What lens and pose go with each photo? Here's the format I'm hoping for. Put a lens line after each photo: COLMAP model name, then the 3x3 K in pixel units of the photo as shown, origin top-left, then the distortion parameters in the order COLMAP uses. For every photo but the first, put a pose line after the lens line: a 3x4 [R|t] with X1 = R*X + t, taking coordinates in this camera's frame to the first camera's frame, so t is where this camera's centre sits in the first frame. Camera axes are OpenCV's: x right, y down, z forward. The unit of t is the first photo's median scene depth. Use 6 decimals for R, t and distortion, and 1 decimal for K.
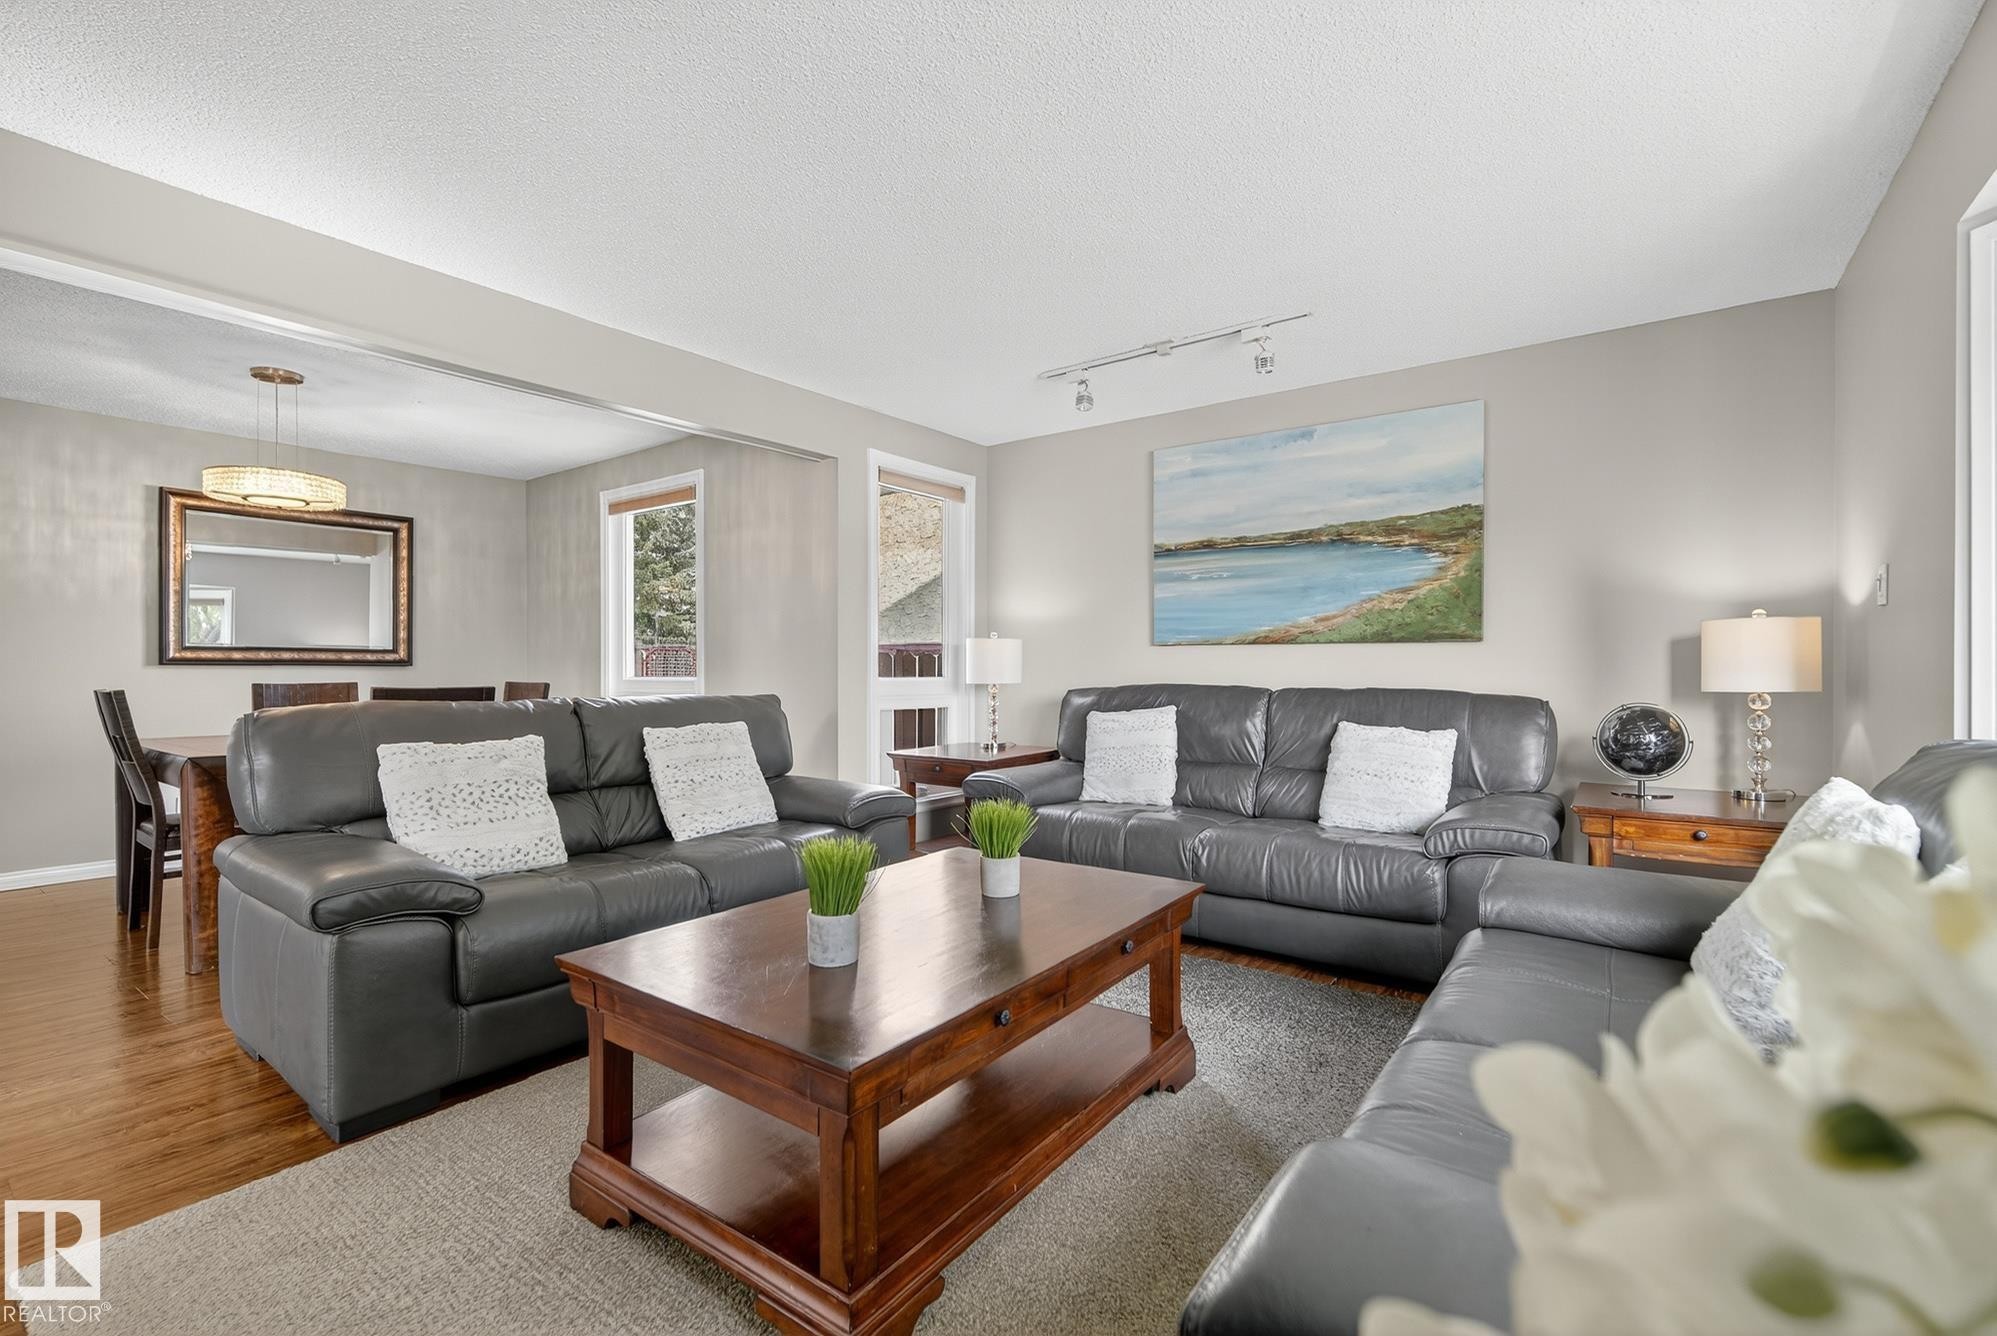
lens RADIAL K [[875.2, 0, 992.1], [0, 875.2, 676.9], [0, 0, 1]] dist [-0.007426, 0.000188]
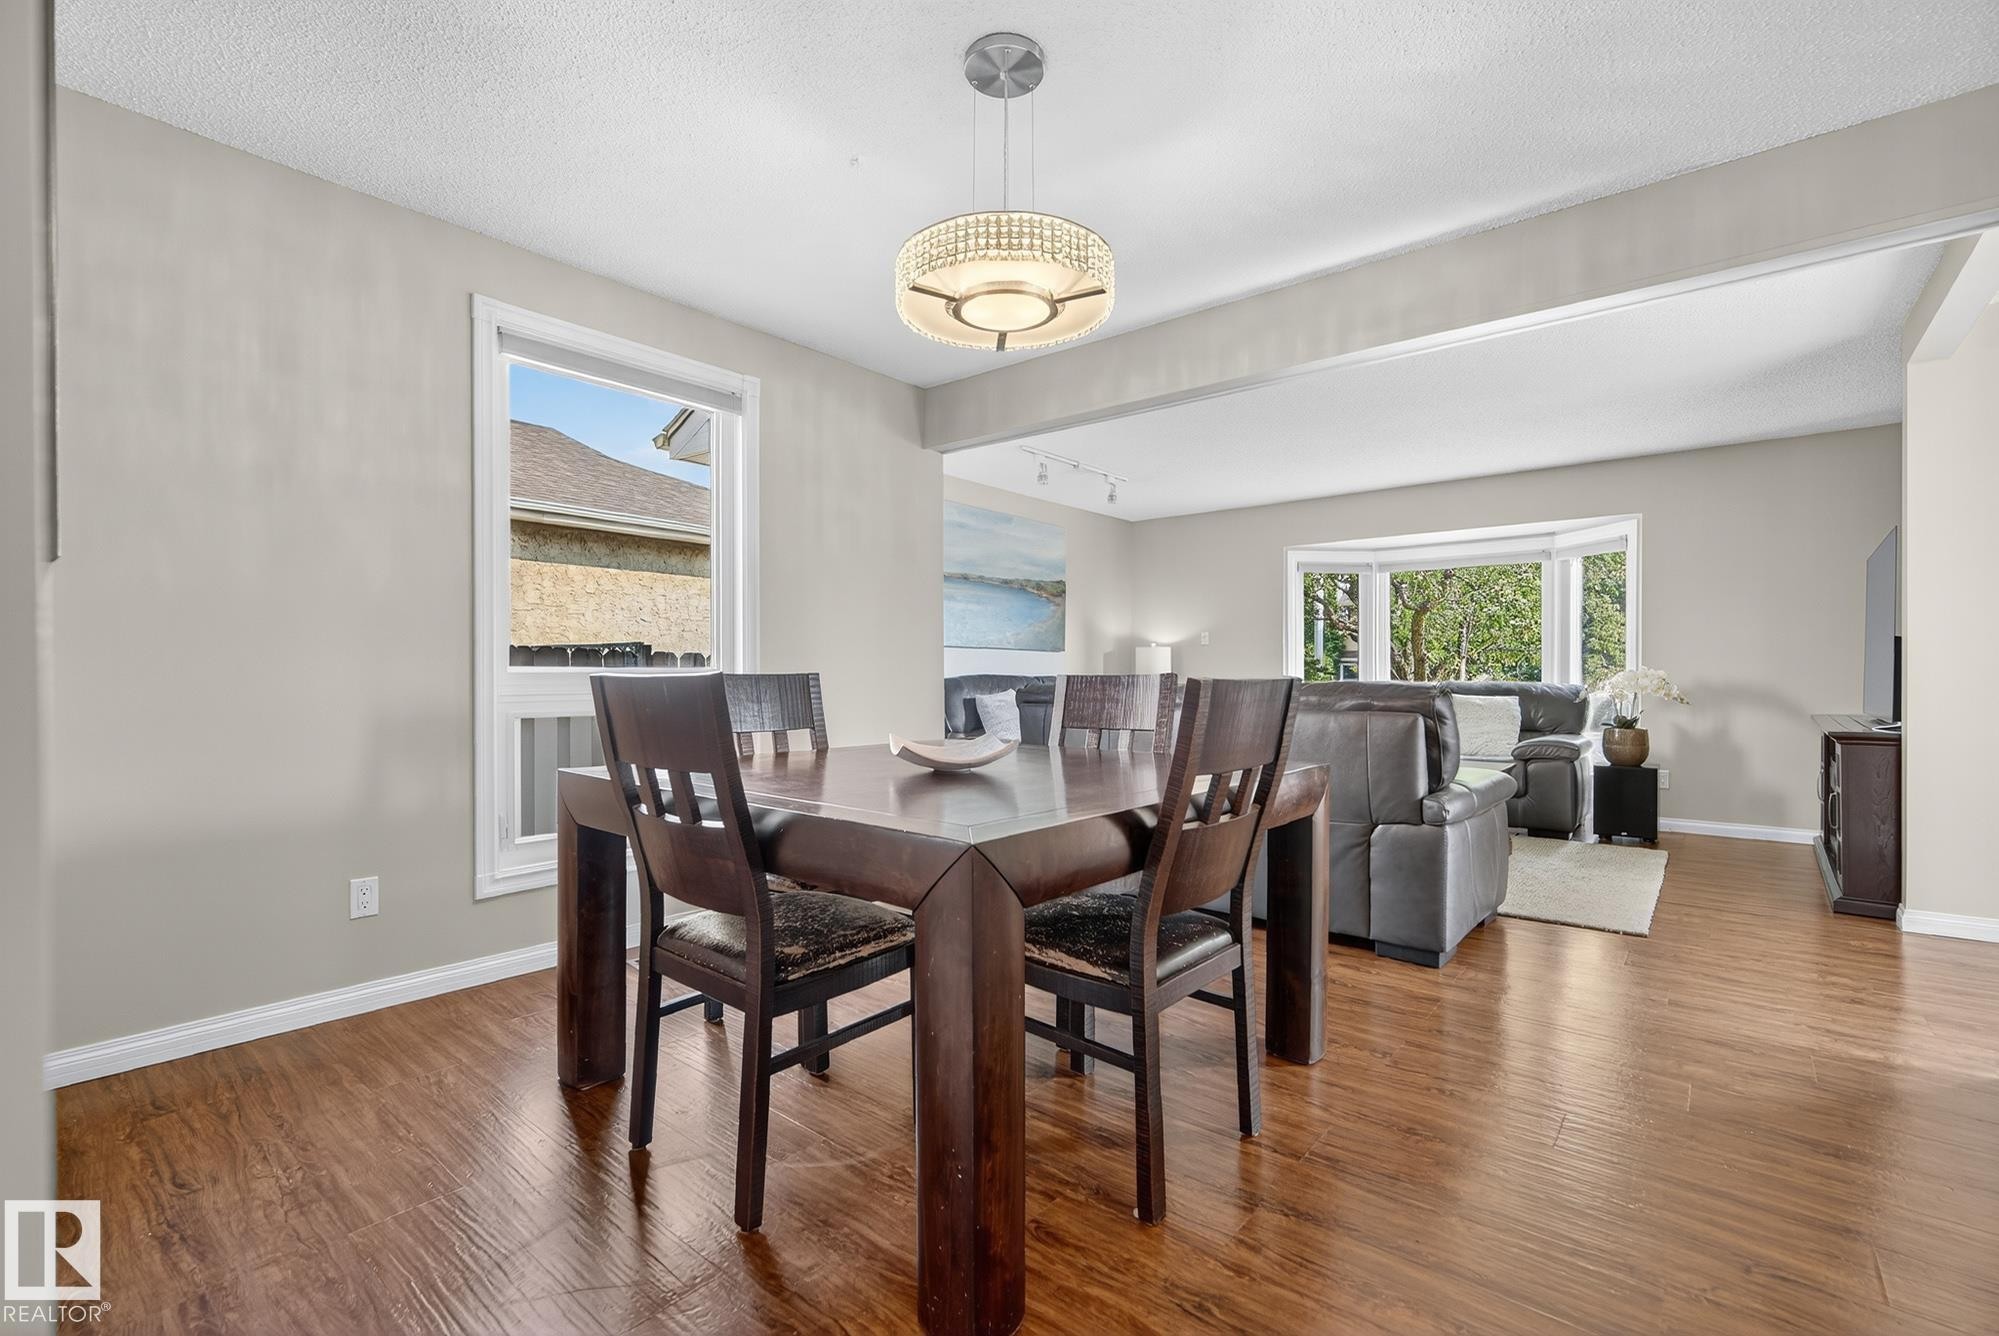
lens RADIAL K [[876.1, 0, 992.4], [0, 876.1, 670.6], [0, 0, 1]] dist [-0.007426, 0.000188]
pose [[0.069317, 0.006739, 0.997572, -1.188857], [0.011821, 0.999901, -0.007576, 0.012586], [-0.997525, 0.012317, 0.069230, 0.869544]]
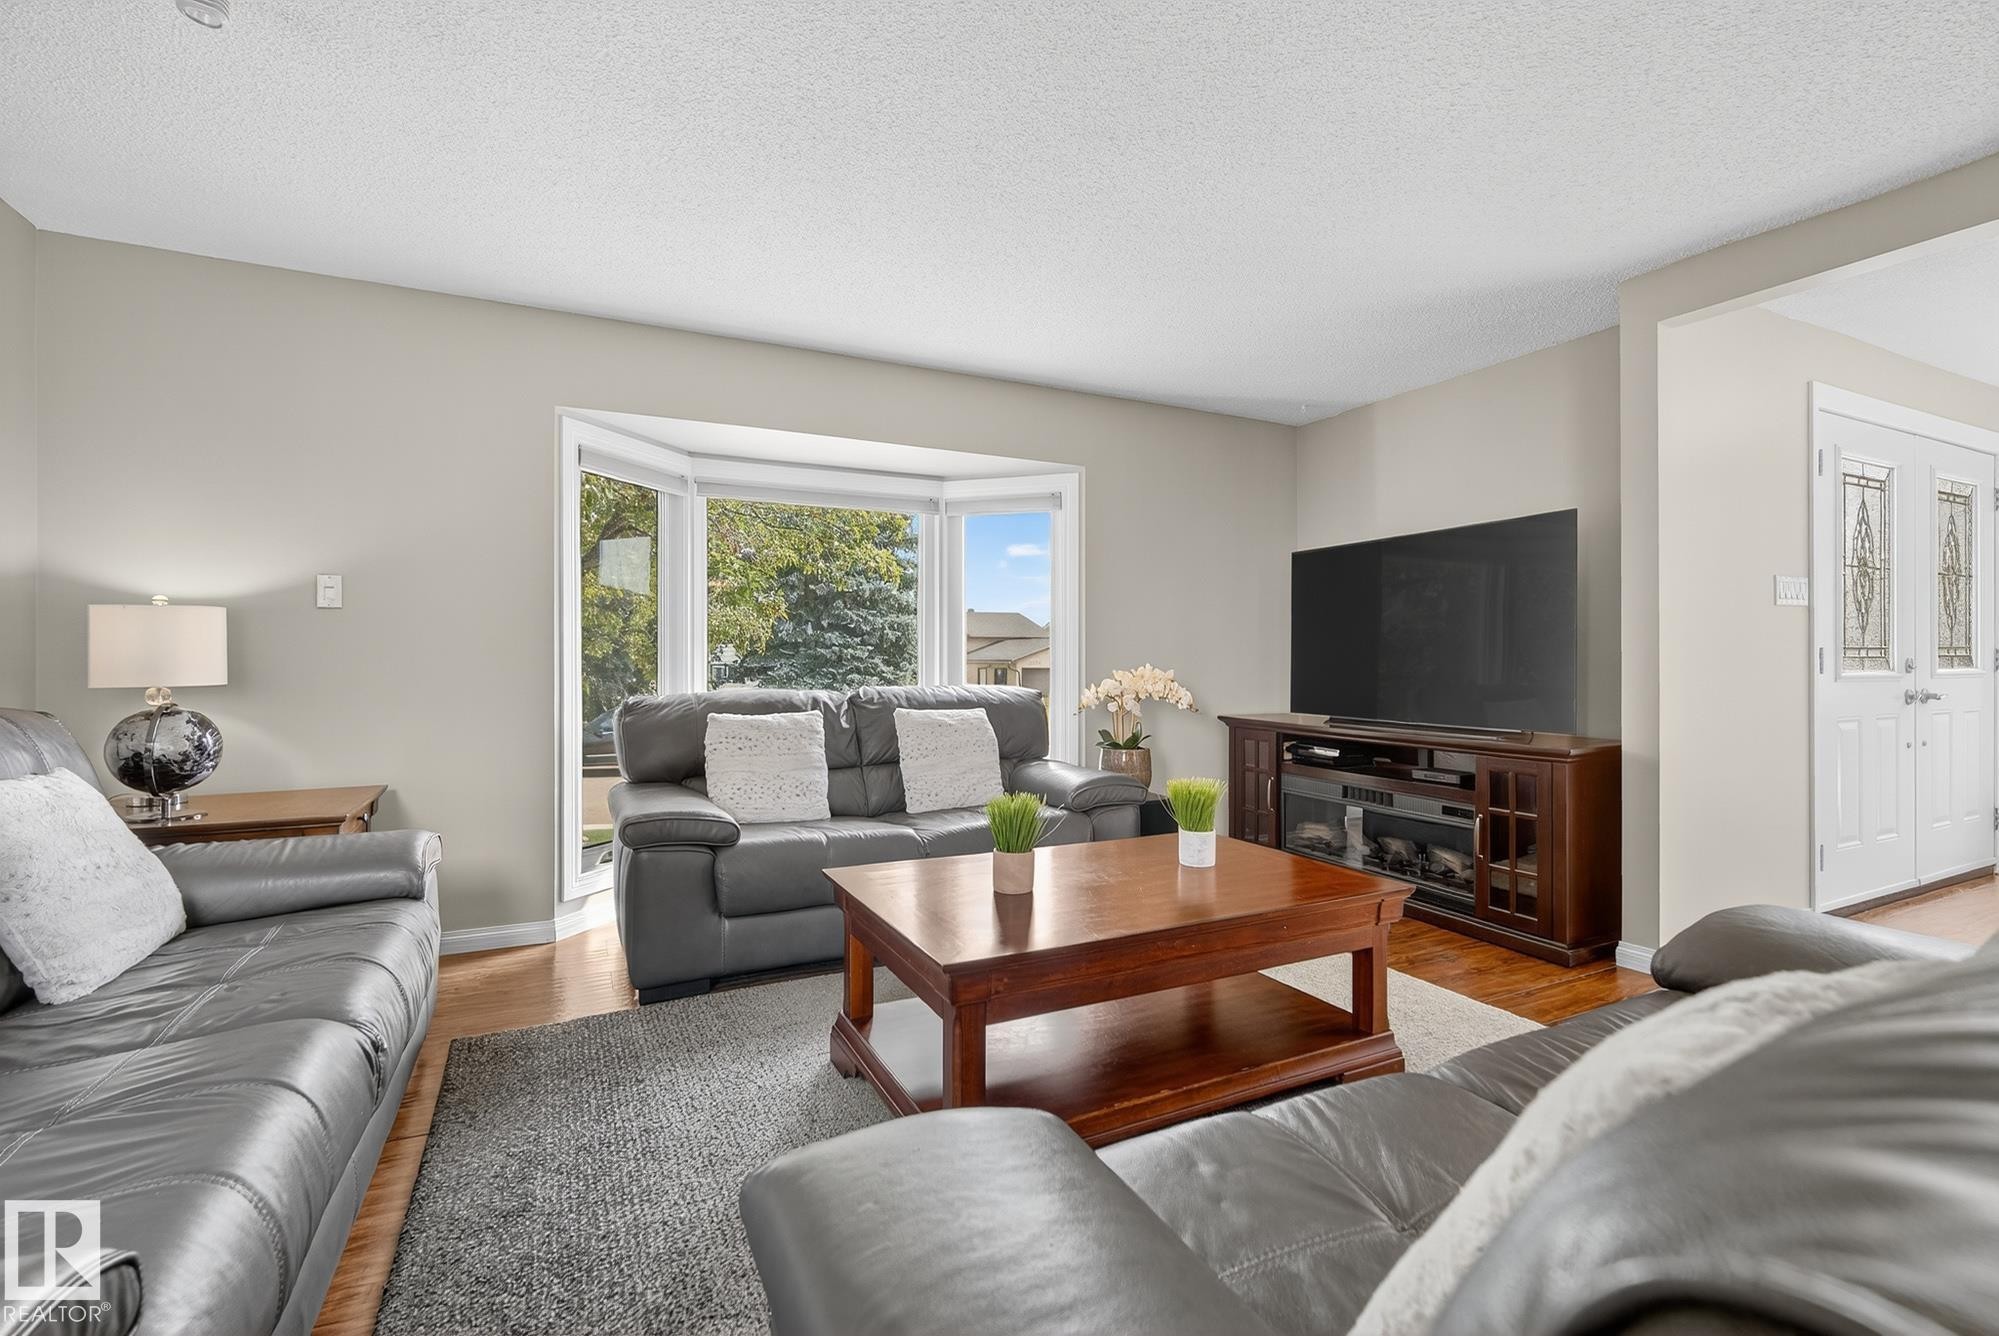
lens RADIAL K [[876.1, 0, 1010.4], [0, 876.1, 662.0], [0, 0, 1]] dist [-0.007426, 0.000188]
pose [[-0.901138, -0.002968, 0.433523, -0.203302], [0.005567, 0.999815, 0.018417, -0.013033], [-0.433498, 0.019009, -0.900954, 0.953601]]
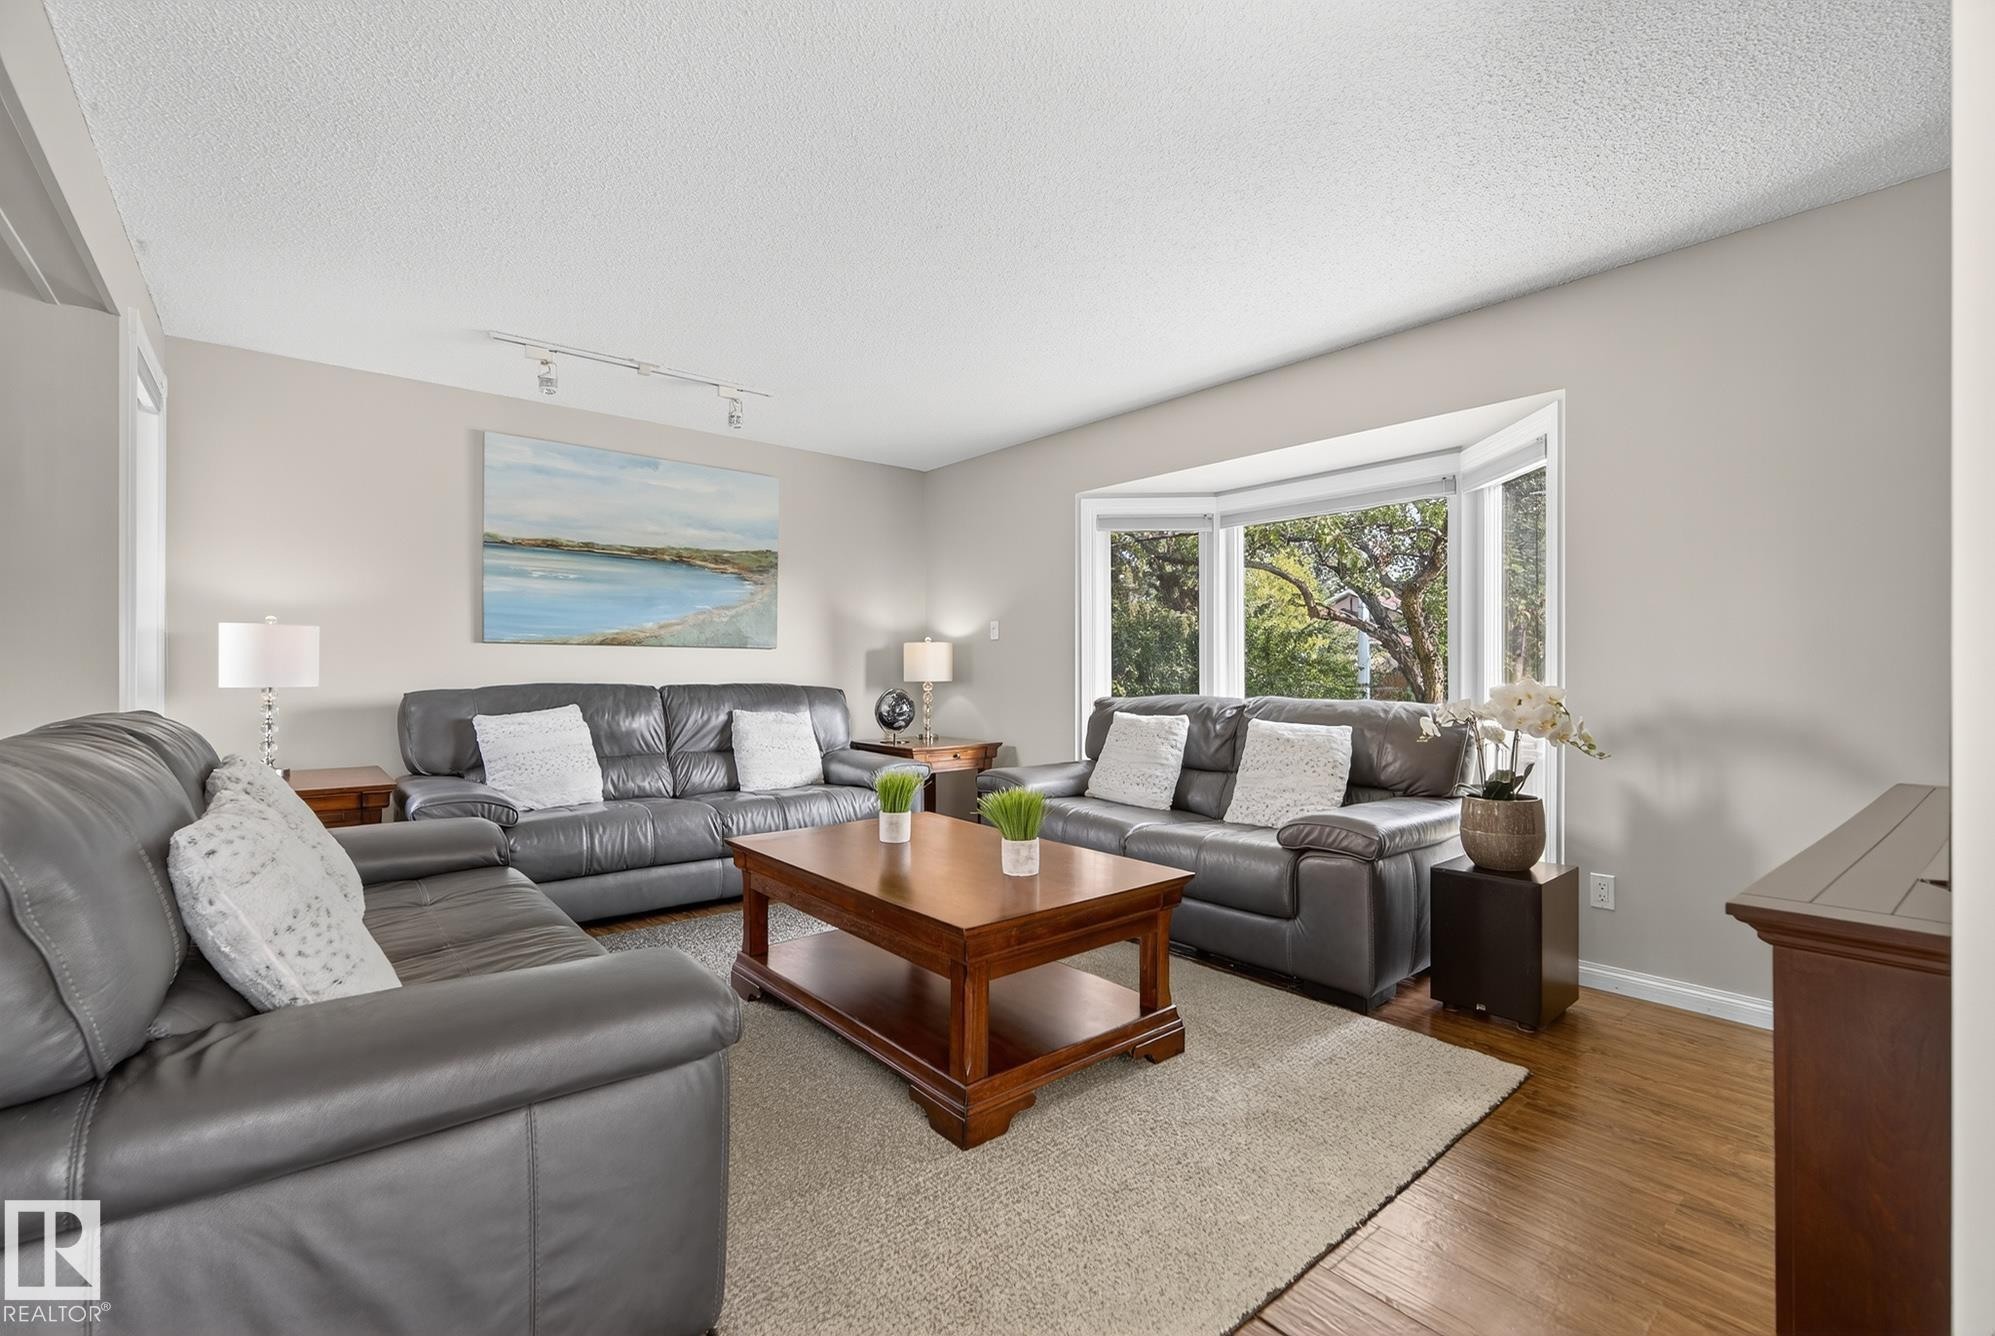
lens RADIAL K [[874.3, 0, 998.3], [0, 874.3, 669.6], [0, 0, 1]] dist [-0.007426, 0.000188]
pose [[0.237043, 0.003880, 0.971491, -0.608823], [0.008852, 0.999942, -0.006154, 0.003263], [-0.971459, 0.010058, 0.236995, 0.271956]]
